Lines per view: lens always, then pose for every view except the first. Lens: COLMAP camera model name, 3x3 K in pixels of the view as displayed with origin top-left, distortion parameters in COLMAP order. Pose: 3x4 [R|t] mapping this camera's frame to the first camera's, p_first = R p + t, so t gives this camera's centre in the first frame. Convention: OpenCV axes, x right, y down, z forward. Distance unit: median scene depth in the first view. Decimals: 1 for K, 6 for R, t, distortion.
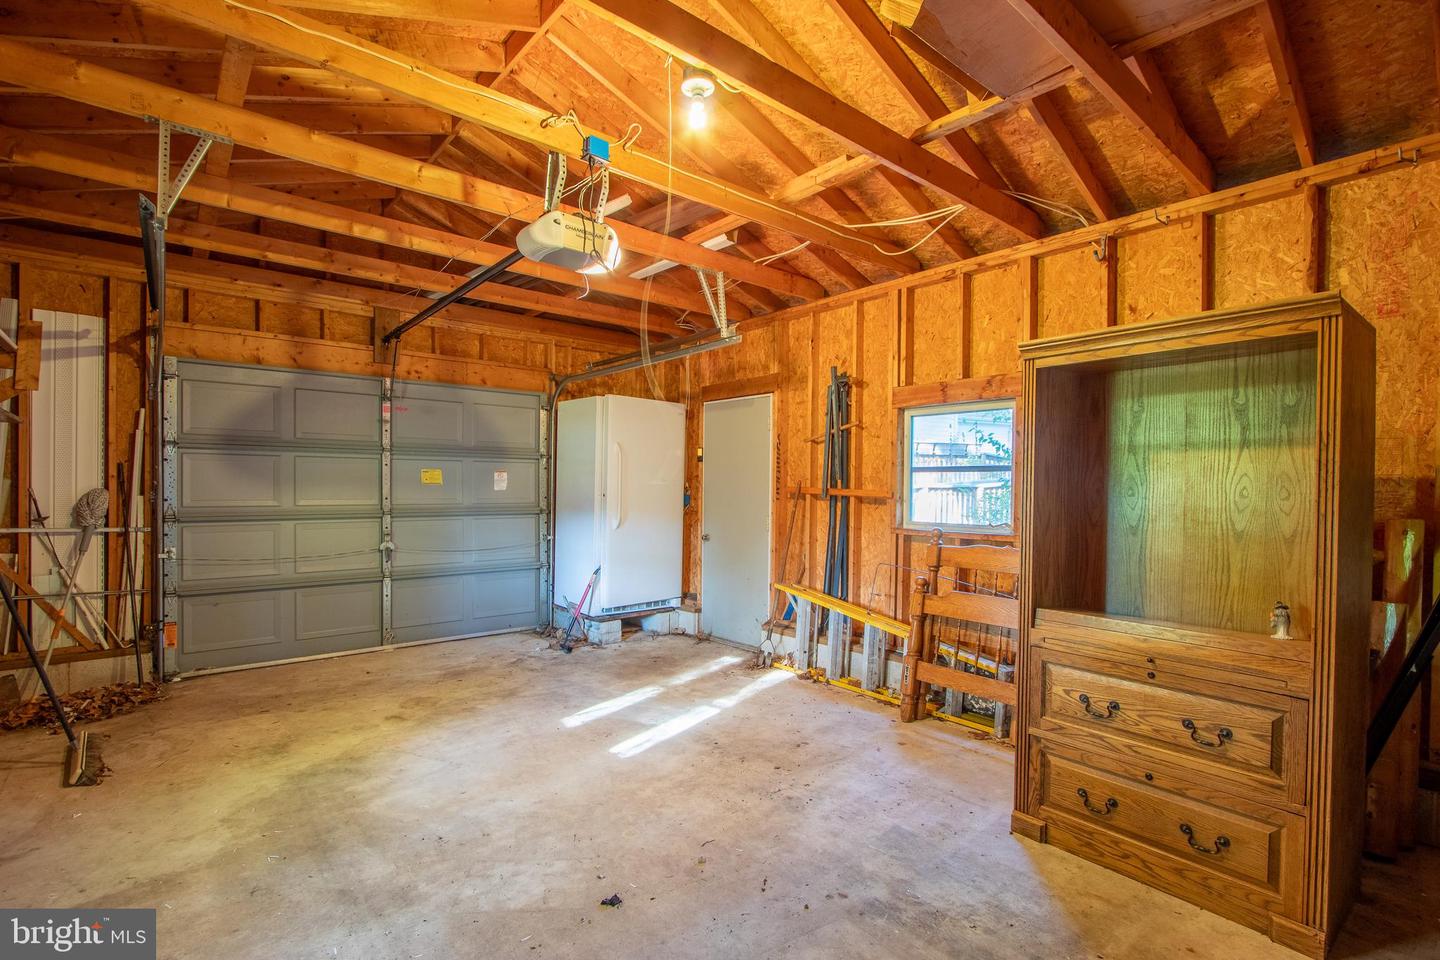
lens RADIAL K [[682.2, 0, 713.1], [0, 682.2, 496.7], [0, 0, 1]] dist [-0.012905, 0.000435]
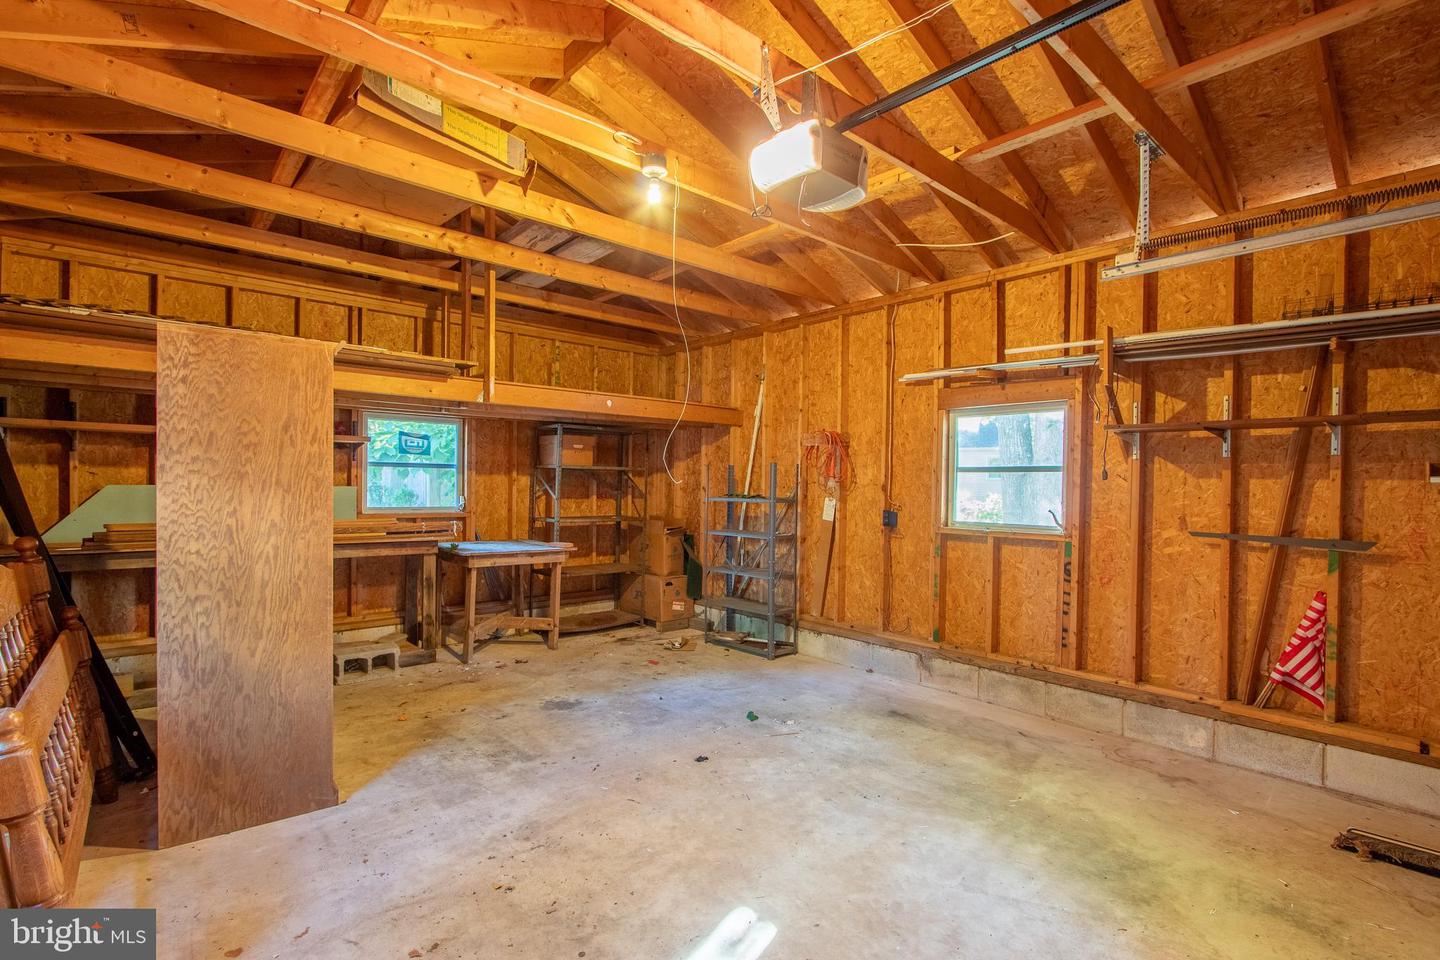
lens RADIAL K [[682.2, 0, 713.1], [0, 682.2, 496.7], [0, 0, 1]] dist [-0.012905, 0.000435]
pose [[-0.999506, -0.023861, -0.020435, -0.110727], [-0.024362, 0.999400, 0.024633, -0.024163], [0.019835, 0.025119, -0.999488, 2.125299]]
